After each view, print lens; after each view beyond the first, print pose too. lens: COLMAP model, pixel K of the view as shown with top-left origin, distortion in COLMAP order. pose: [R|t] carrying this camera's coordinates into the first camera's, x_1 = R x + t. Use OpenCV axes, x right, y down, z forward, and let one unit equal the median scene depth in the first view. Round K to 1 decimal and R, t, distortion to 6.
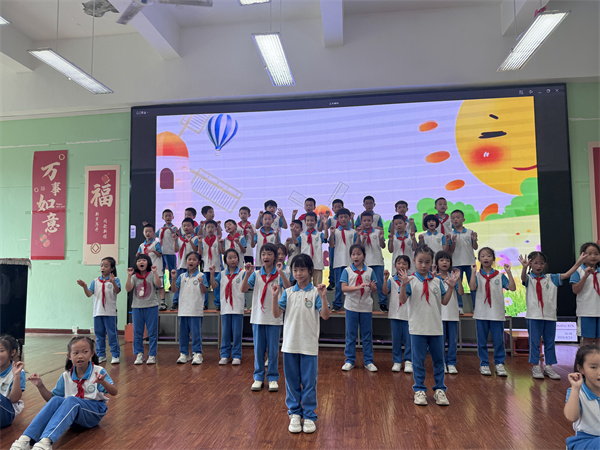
lens RADIAL K [[422.8, 0, 295.8], [0, 422.8, 224.1], [0, 0, 1]] dist [0.010727, -0.013365]
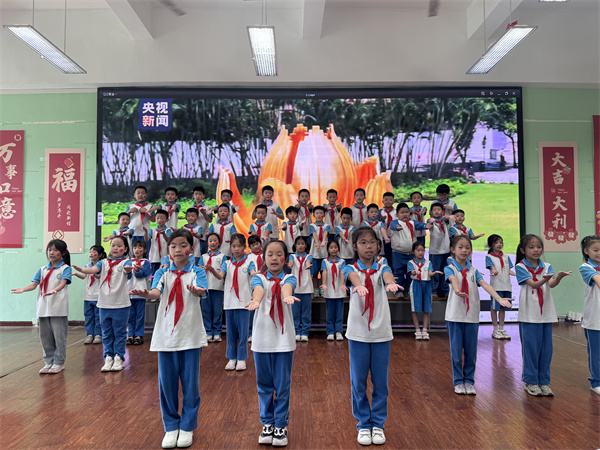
lens RADIAL K [[436.8, 0, 297.1], [0, 436.8, 223.3], [0, 0, 1]] dist [0.014769, -0.018225]
pose [[0.990330, 0.008422, 0.138473, -0.079925], [-0.012001, 0.999615, 0.025029, -0.001971], [-0.138208, -0.026449, 0.990050, -0.044472]]
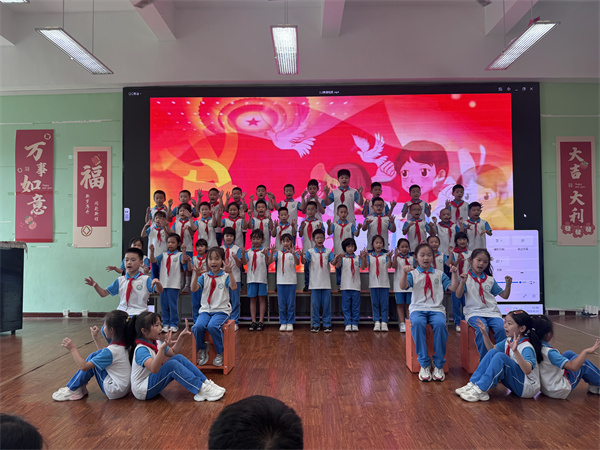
lens RADIAL K [[422.8, 0, 297.4], [0, 422.8, 221.2], [0, 0, 1]] dist [0.010727, -0.013365]
pose [[0.993709, 0.004653, 0.111895, -0.096520], [-0.008859, 0.999272, 0.037121, -0.006499], [-0.111640, -0.037878, 0.993027, -0.034353]]
